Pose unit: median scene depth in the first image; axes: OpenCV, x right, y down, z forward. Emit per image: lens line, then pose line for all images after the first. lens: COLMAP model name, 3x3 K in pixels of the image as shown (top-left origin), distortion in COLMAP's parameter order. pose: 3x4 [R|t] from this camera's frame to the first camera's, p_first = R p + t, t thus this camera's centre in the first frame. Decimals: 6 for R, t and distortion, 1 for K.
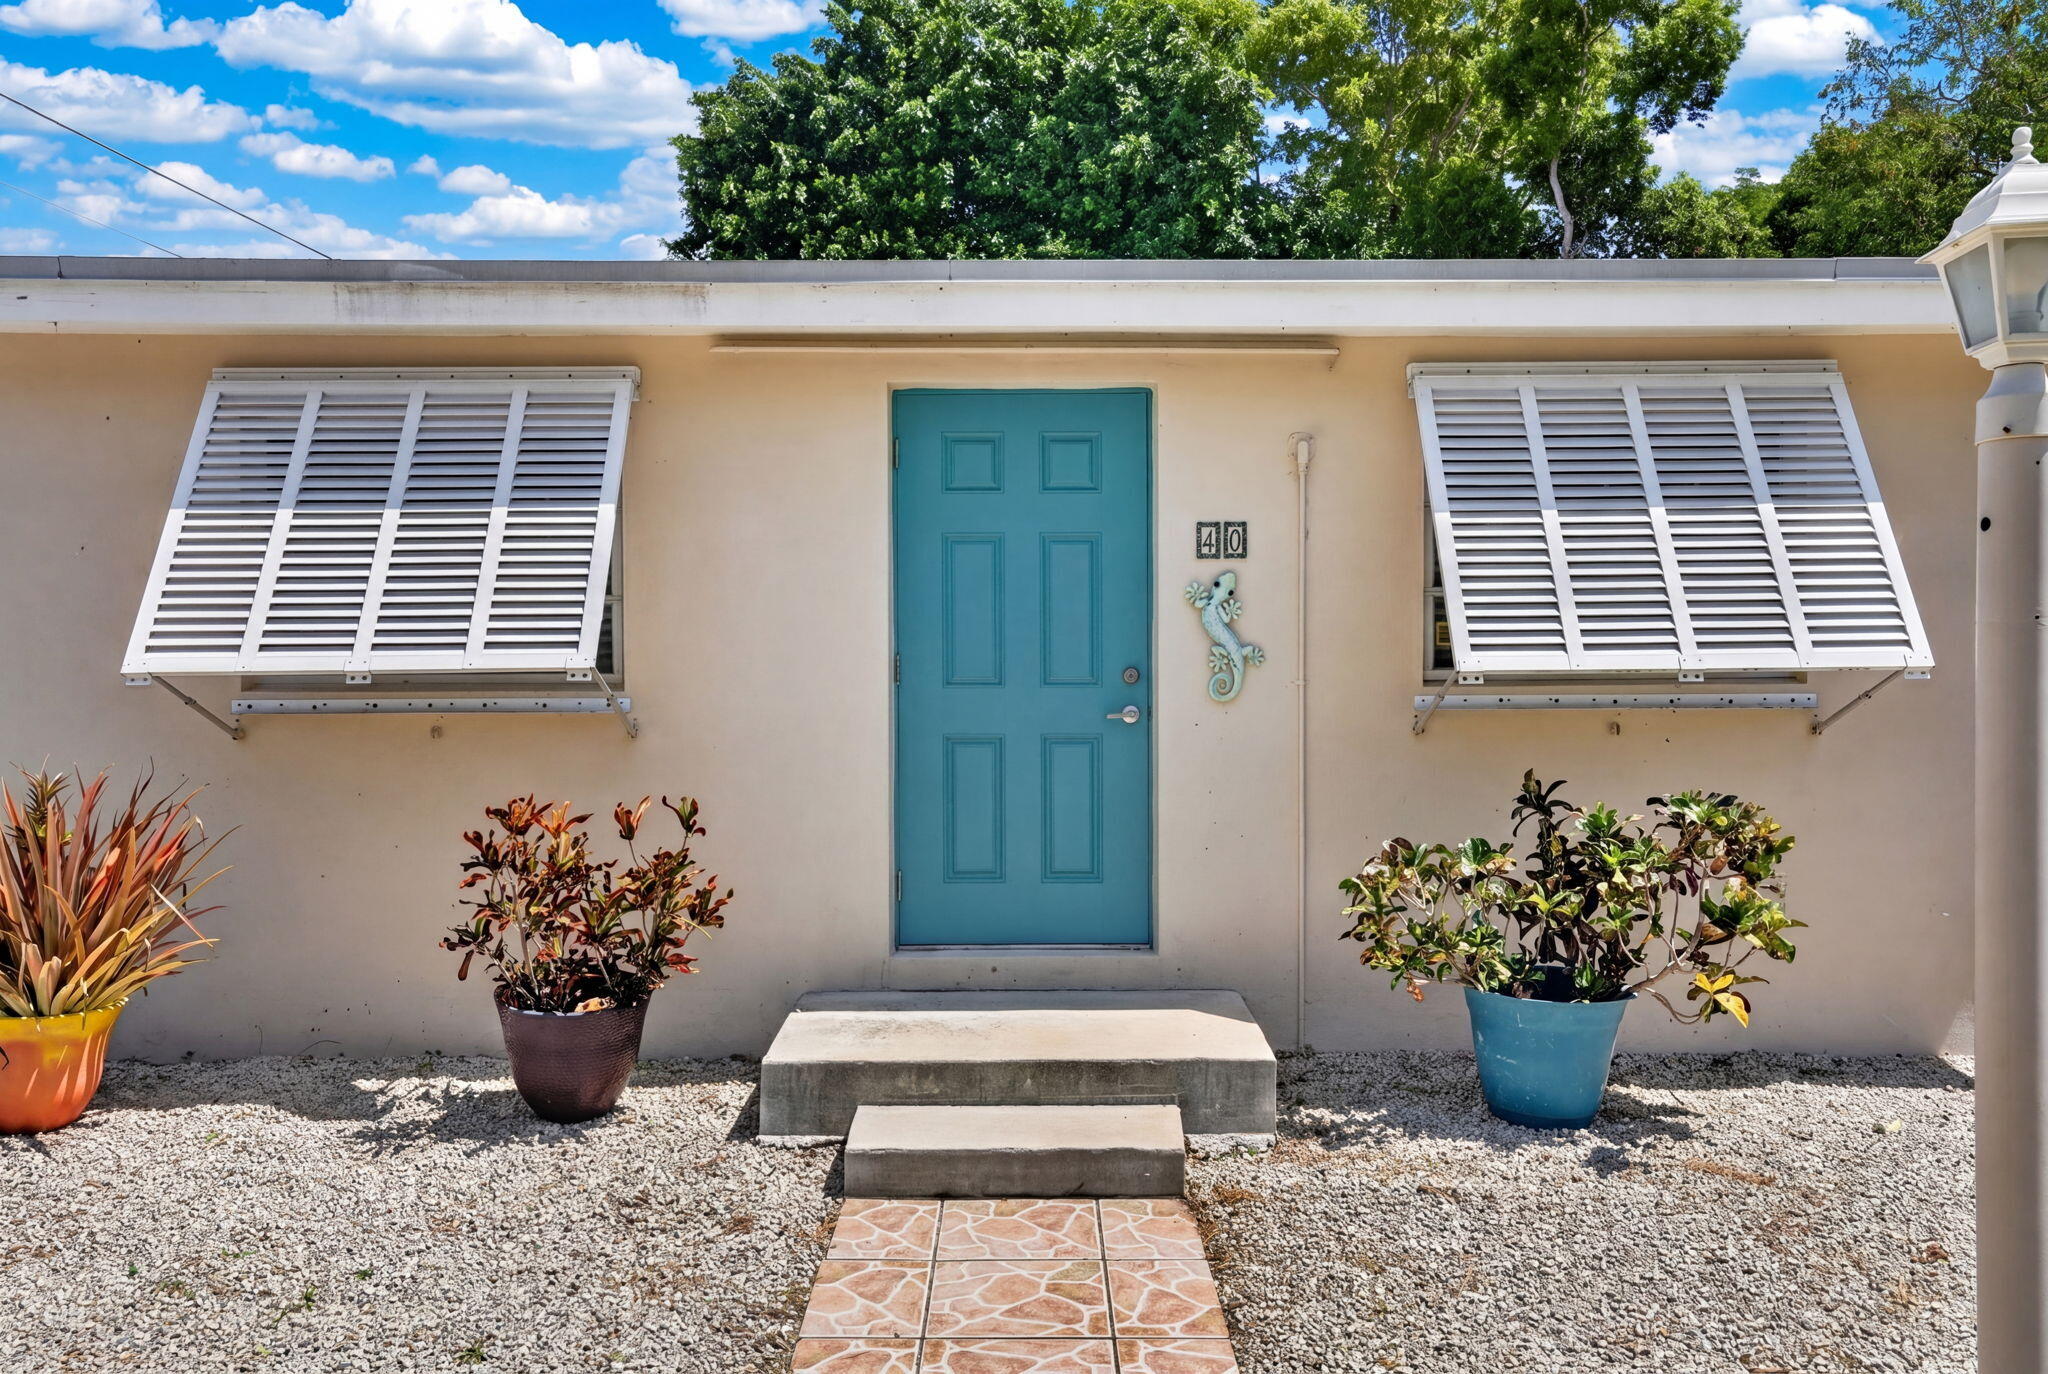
lens RADIAL K [[1585.8, 0, 1028.4], [0, 1585.8, 685.5], [0, 0, 1]] dist [-0.012037, -0.000320]
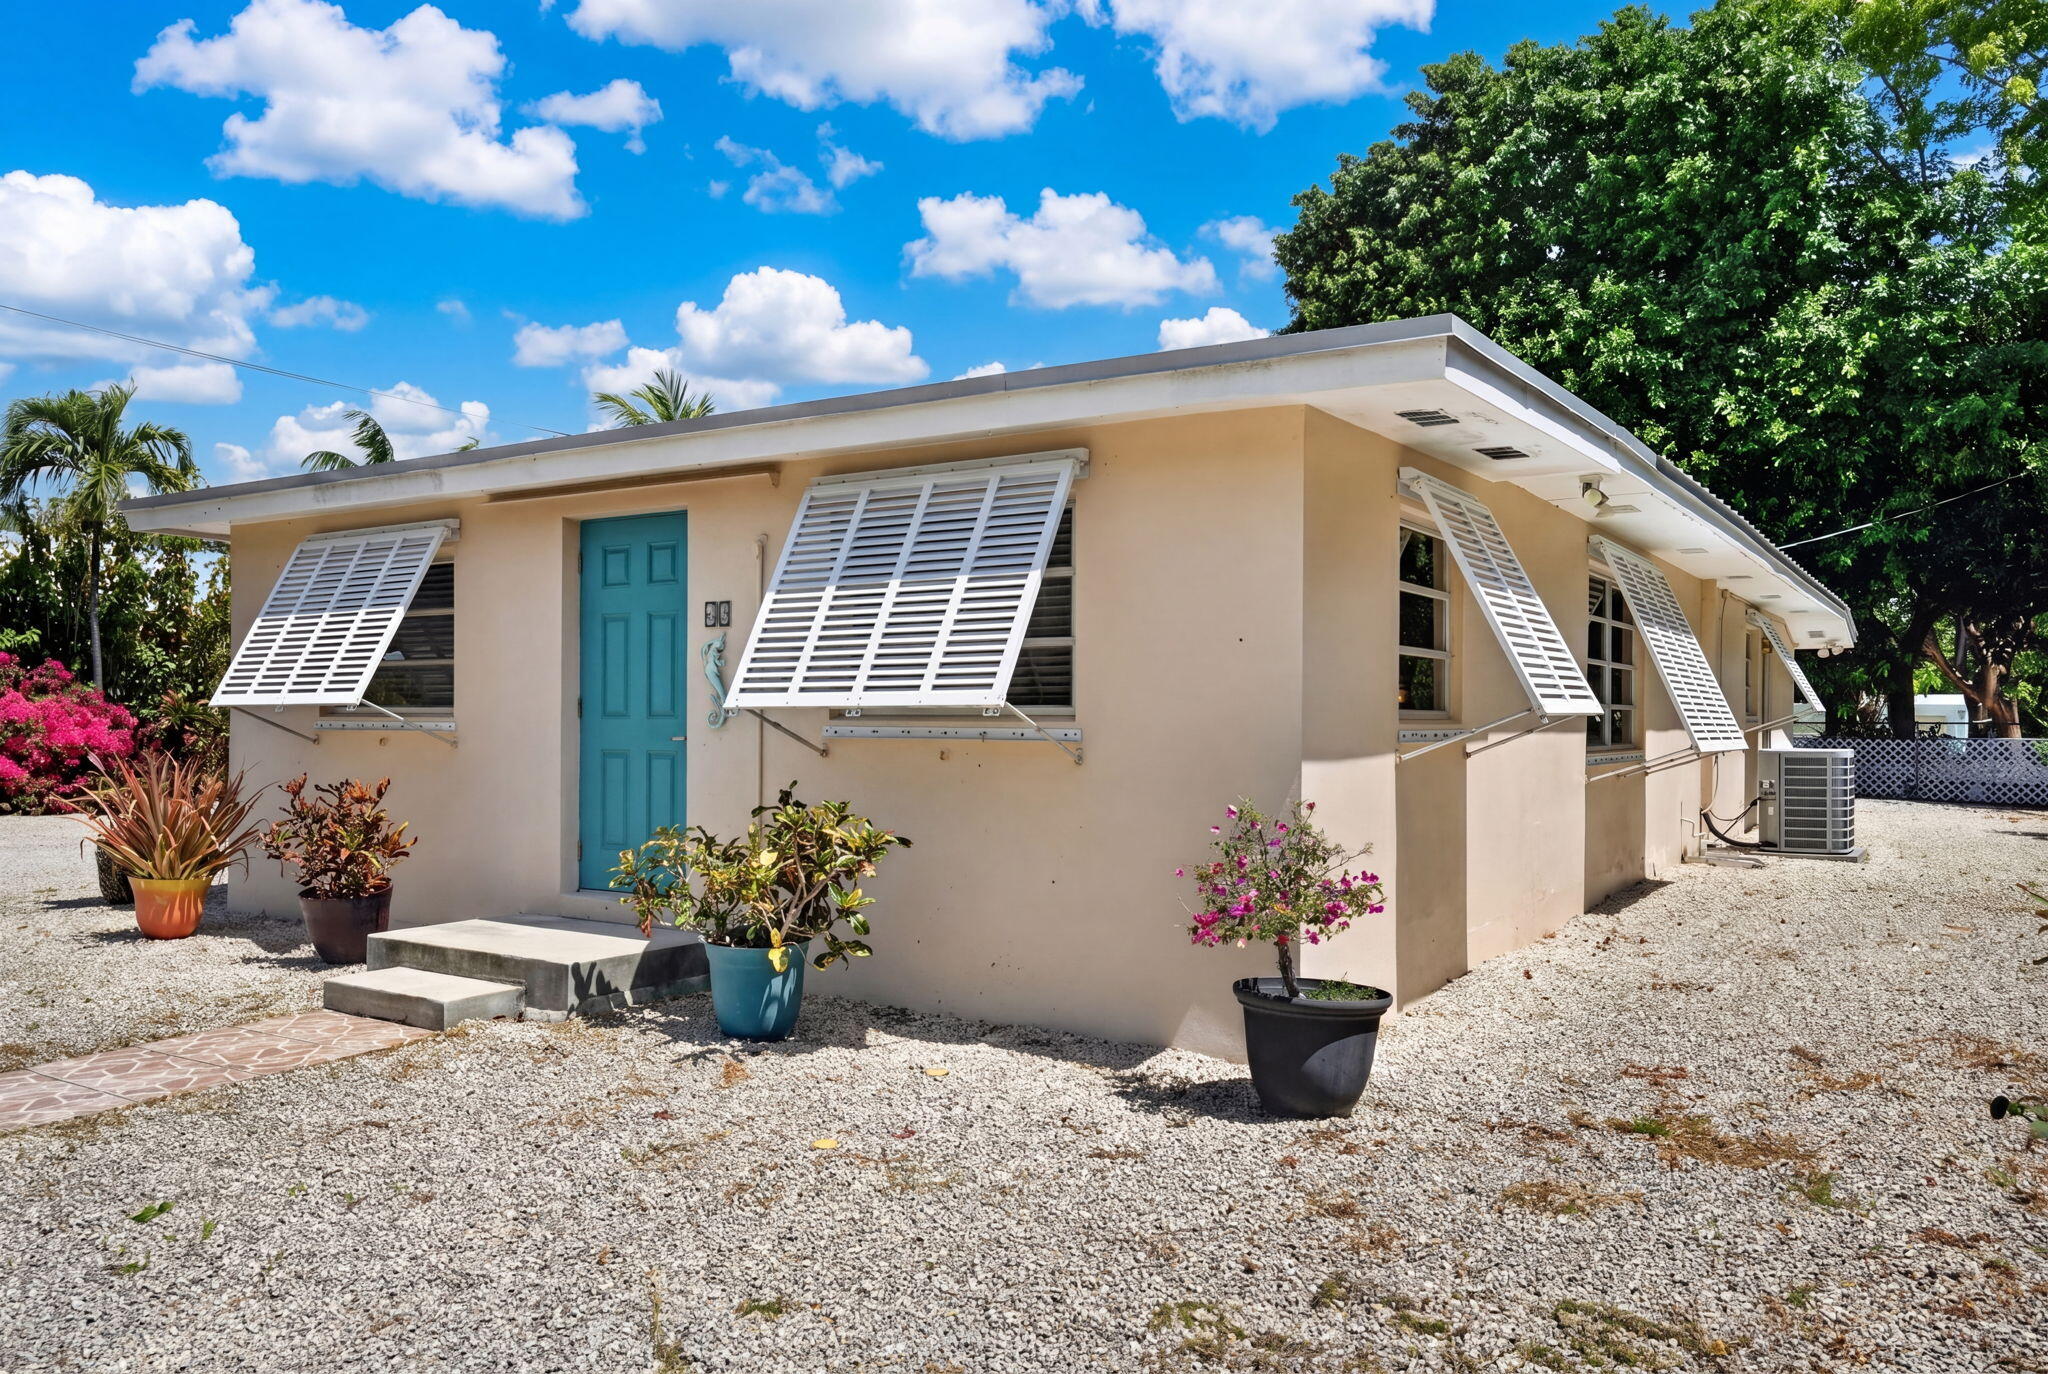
lens RADIAL K [[1493.8, 0, 1016.6], [0, 1493.8, 692.4], [0, 0, 1]] dist [0.024588, -0.000966]
pose [[0.834459, -0.000460, -0.551070, 0.224988], [-0.010511, 0.999804, -0.016751, -0.000666], [0.550970, 0.019770, 0.834291, 0.009236]]
